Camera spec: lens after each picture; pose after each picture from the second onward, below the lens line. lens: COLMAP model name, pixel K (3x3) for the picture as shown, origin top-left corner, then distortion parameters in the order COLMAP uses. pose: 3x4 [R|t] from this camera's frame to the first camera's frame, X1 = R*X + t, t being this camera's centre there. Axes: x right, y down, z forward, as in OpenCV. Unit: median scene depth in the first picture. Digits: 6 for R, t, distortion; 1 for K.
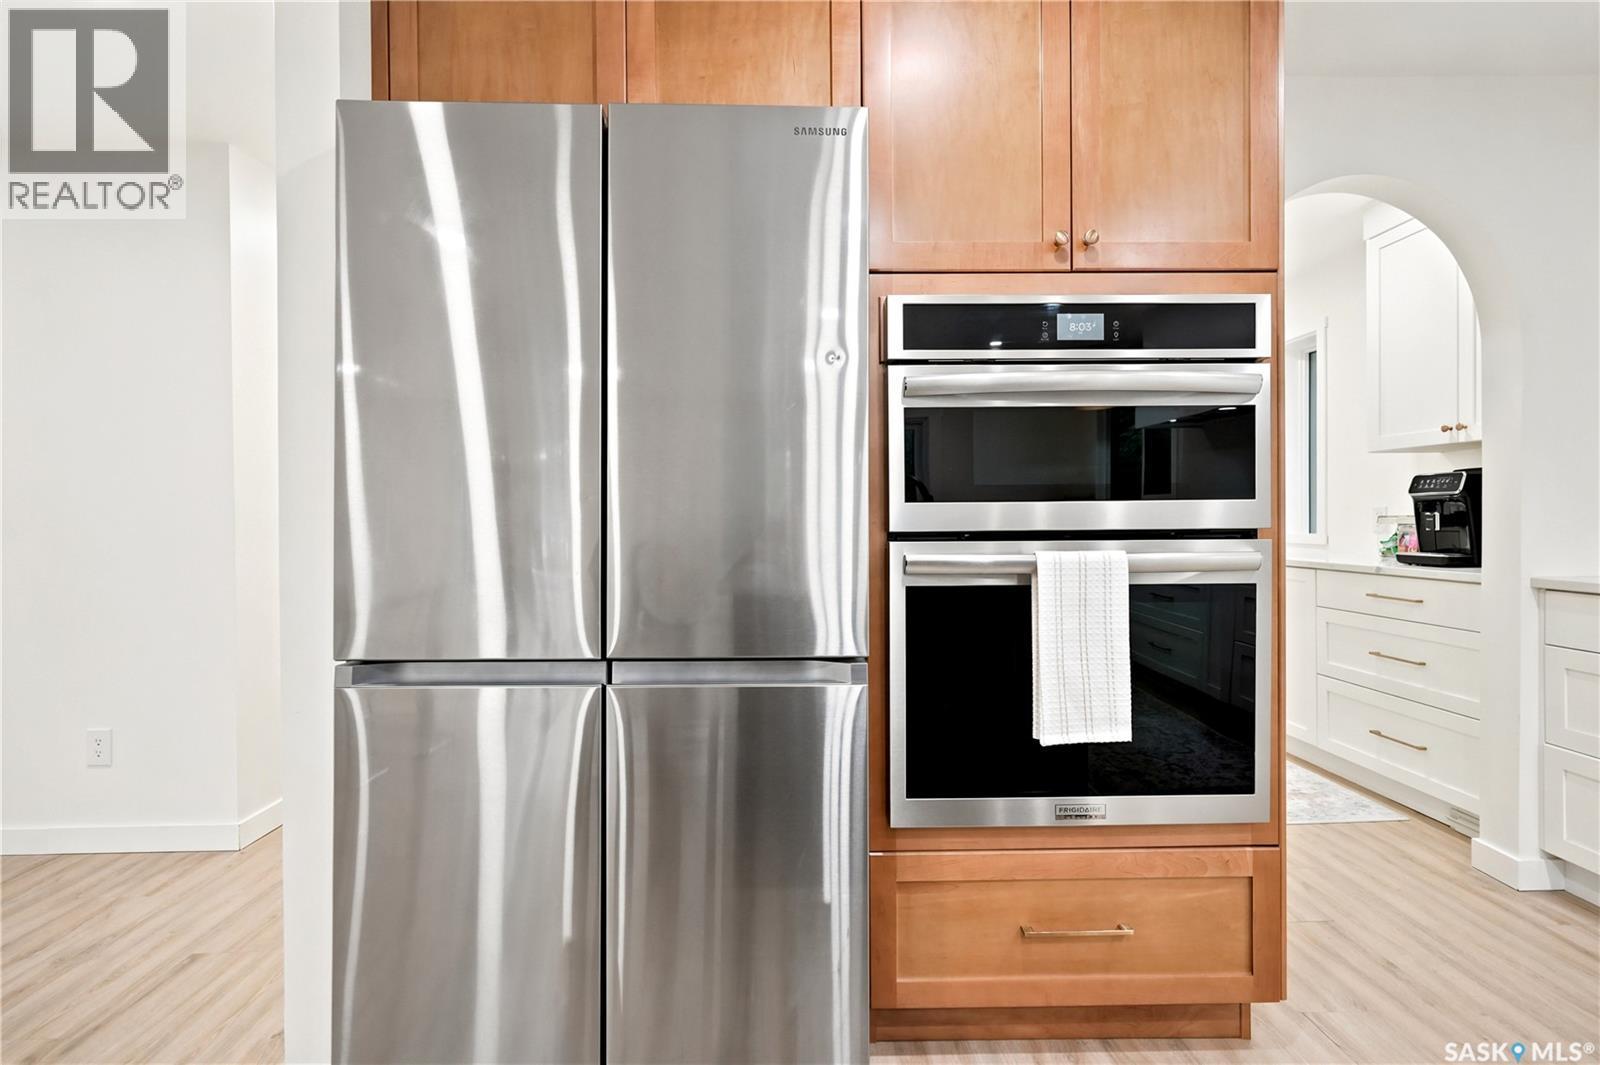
lens RADIAL K [[858.4, 0, 743.7], [0, 858.4, 508.9], [0, 0, 1]] dist [0.045919, 0.000171]
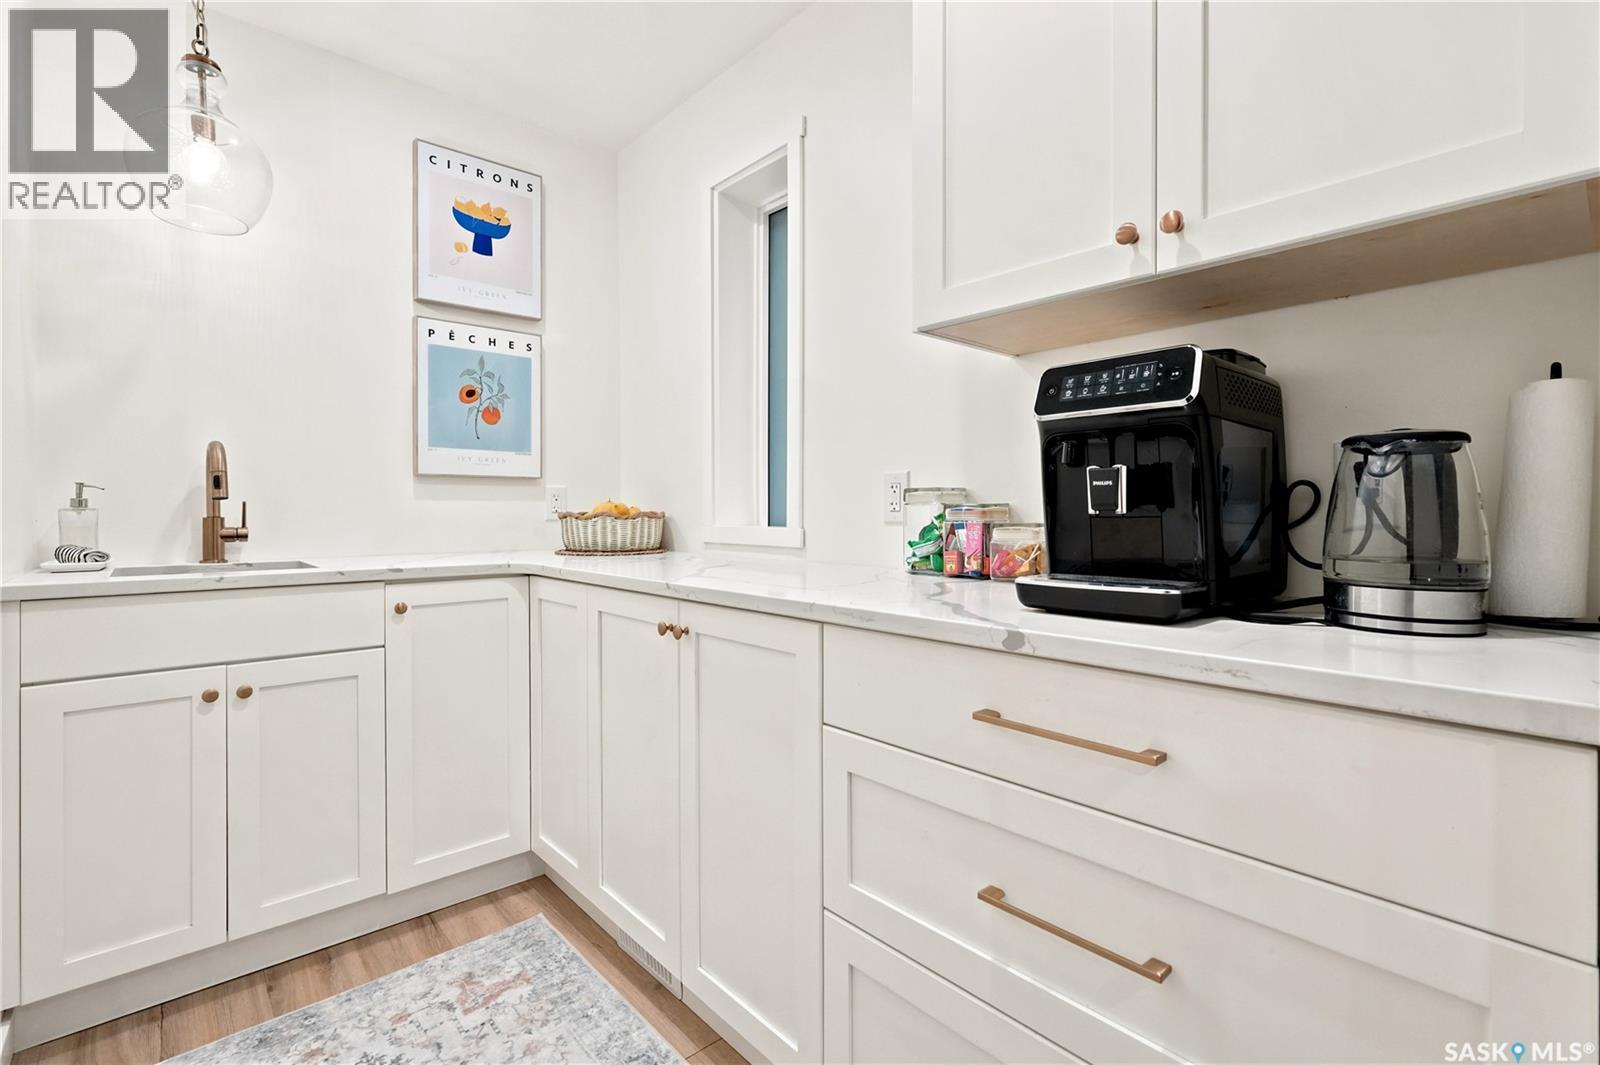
lens RADIAL K [[730.9, 0, 800.2], [0, 730.9, 510.8], [0, 0, 1]] dist [0.000476, 0.000043]
pose [[0.781018, 0.006052, 0.624479, 0.873880], [-0.009013, 0.999958, 0.001582, 0.040583], [-0.624443, -0.006864, 0.781040, 1.475859]]
